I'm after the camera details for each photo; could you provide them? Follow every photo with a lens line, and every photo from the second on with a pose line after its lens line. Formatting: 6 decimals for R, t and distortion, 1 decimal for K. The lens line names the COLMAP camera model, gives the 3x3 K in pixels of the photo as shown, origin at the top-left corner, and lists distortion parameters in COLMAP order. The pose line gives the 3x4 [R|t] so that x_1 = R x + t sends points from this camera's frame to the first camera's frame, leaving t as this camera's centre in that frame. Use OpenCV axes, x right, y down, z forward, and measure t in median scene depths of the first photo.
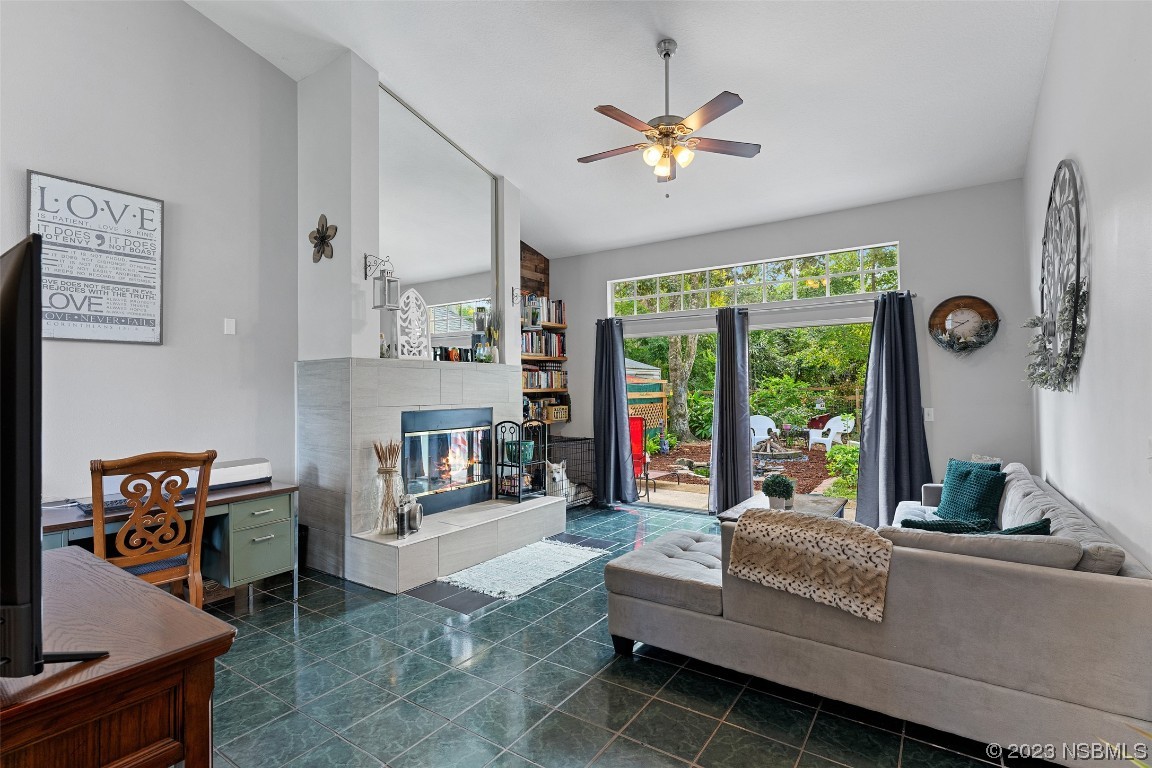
lens RADIAL K [[540.7, 0, 576.0], [0, 540.7, 384.0], [0, 0, 1]] dist [-0.002349, -0.000772]
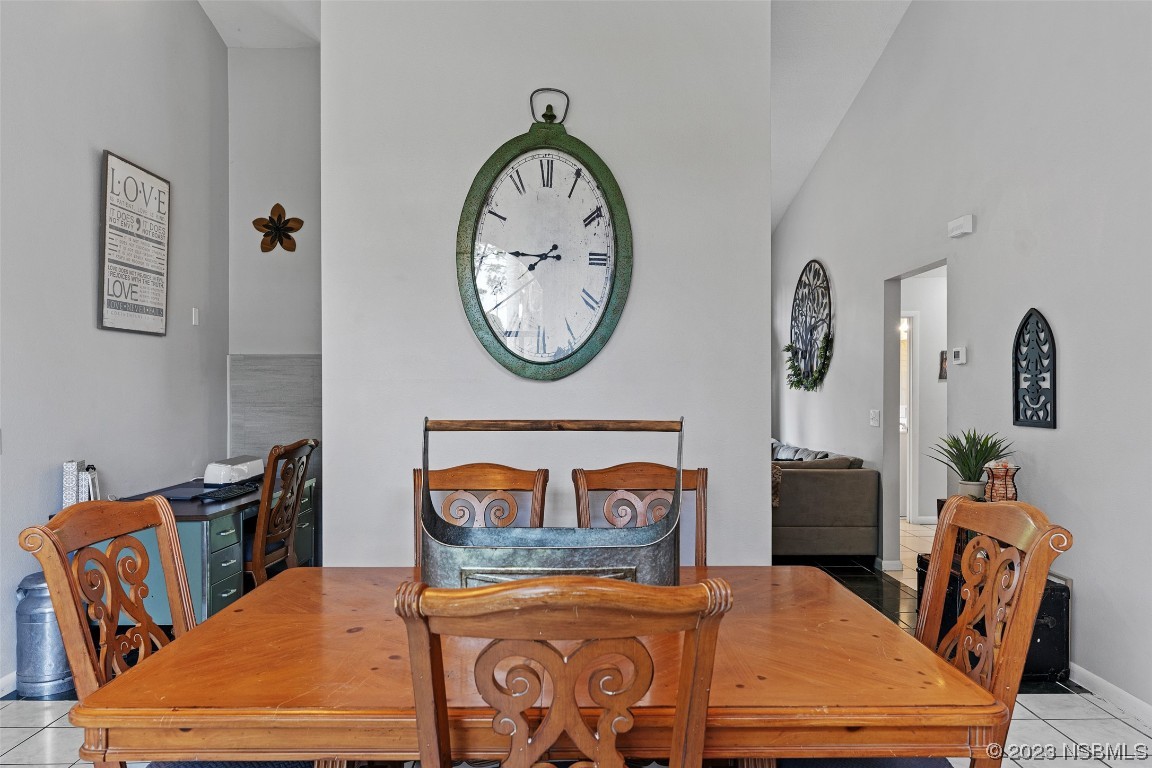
lens RADIAL K [[768.9, 0, 576.3], [0, 768.9, 401.4], [0, 0, 1]] dist [0.003701, 0.001782]
pose [[0.822844, 0.000346, 0.568268, -0.948607], [-0.010848, 0.999827, 0.015098, 0.013575], [-0.568164, -0.018588, 0.822705, -0.510798]]
